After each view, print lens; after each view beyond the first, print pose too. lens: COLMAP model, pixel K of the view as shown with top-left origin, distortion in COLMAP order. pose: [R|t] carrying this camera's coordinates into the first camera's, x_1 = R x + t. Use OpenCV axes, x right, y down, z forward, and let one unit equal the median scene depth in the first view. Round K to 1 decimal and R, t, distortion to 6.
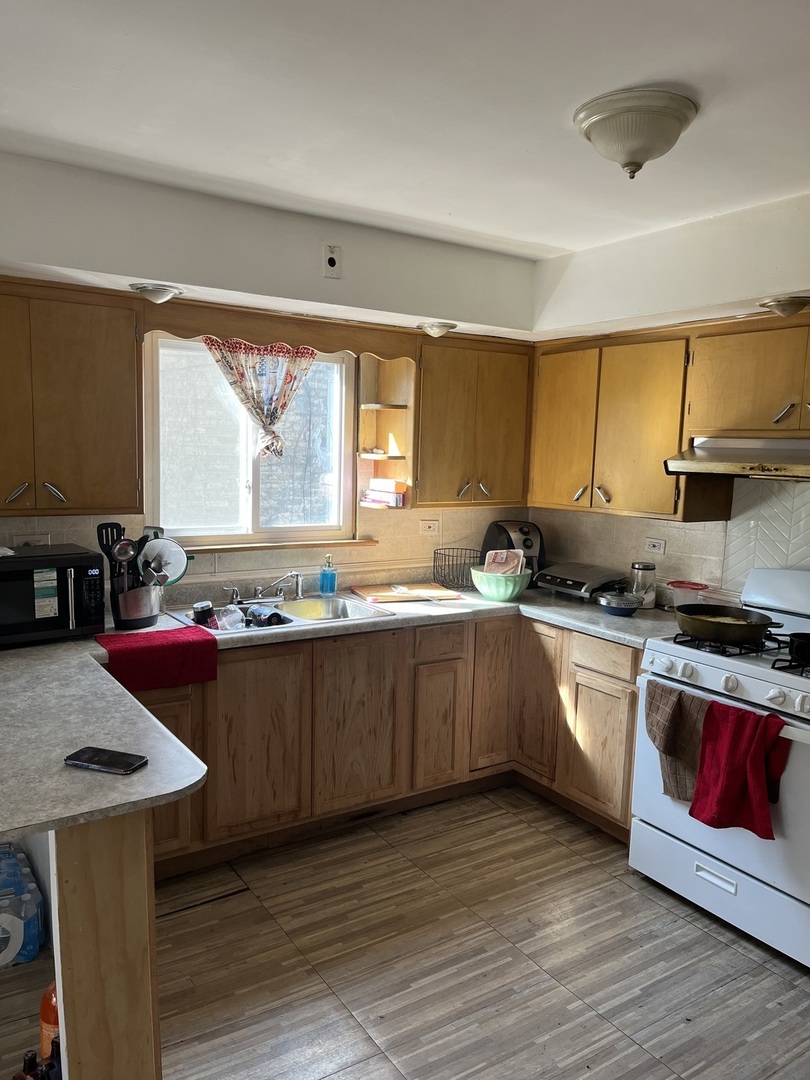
lens RADIAL K [[813.0, 0, 402.0], [0, 813.0, 541.9], [0, 0, 1]] dist [0.046351, -0.076367]
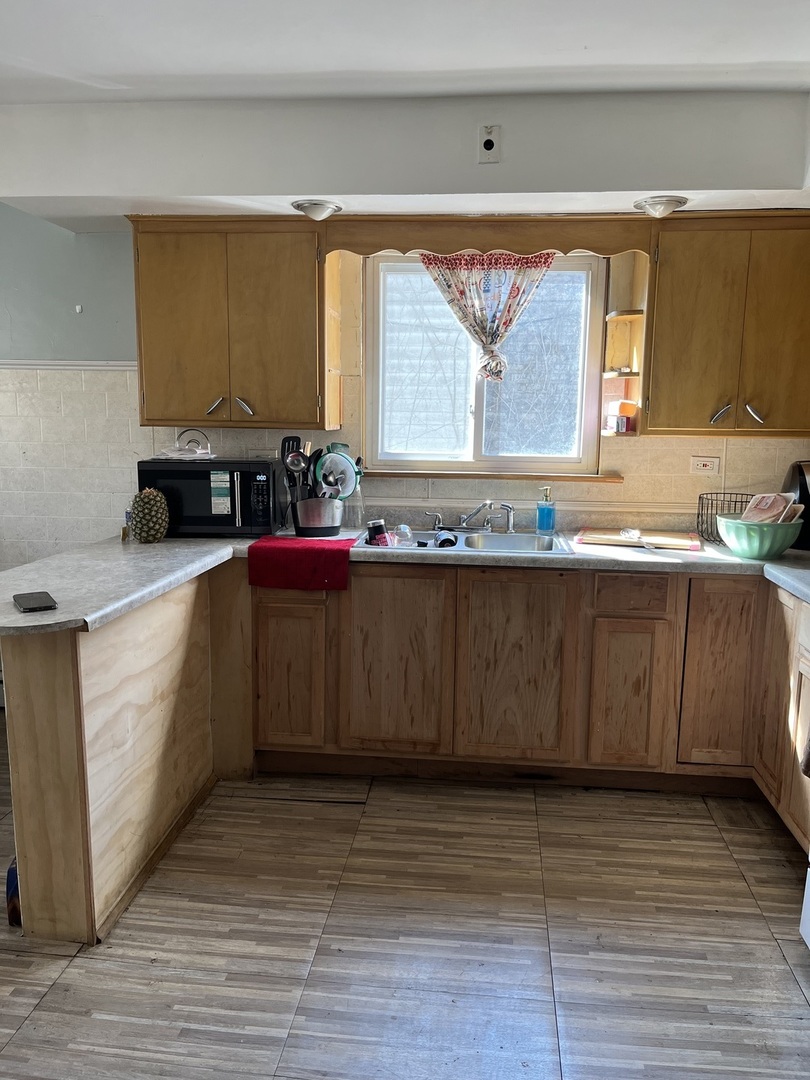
lens RADIAL K [[813.0, 0, 402.0], [0, 813.0, 541.9], [0, 0, 1]] dist [0.046351, -0.076367]
pose [[0.775120, 0.083186, -0.626313, 0.395150], [-0.067312, 0.996525, 0.049052, 0.047625], [0.628218, 0.004137, 0.778027, 0.222091]]
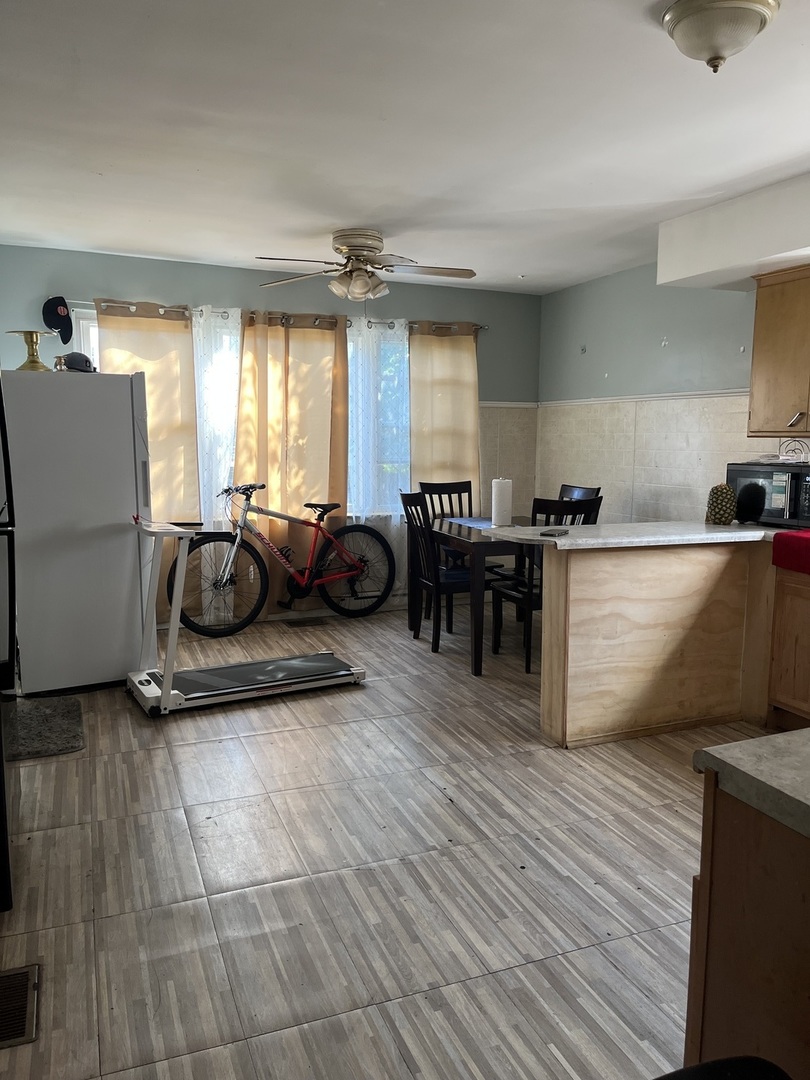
lens RADIAL K [[813.0, 0, 402.0], [0, 813.0, 541.9], [0, 0, 1]] dist [0.046351, -0.076367]
pose [[-0.203001, 0.101441, -0.973910, 0.874297], [-0.124678, 0.983846, 0.128464, 0.041173], [0.971209, 0.147503, -0.187074, 0.531195]]
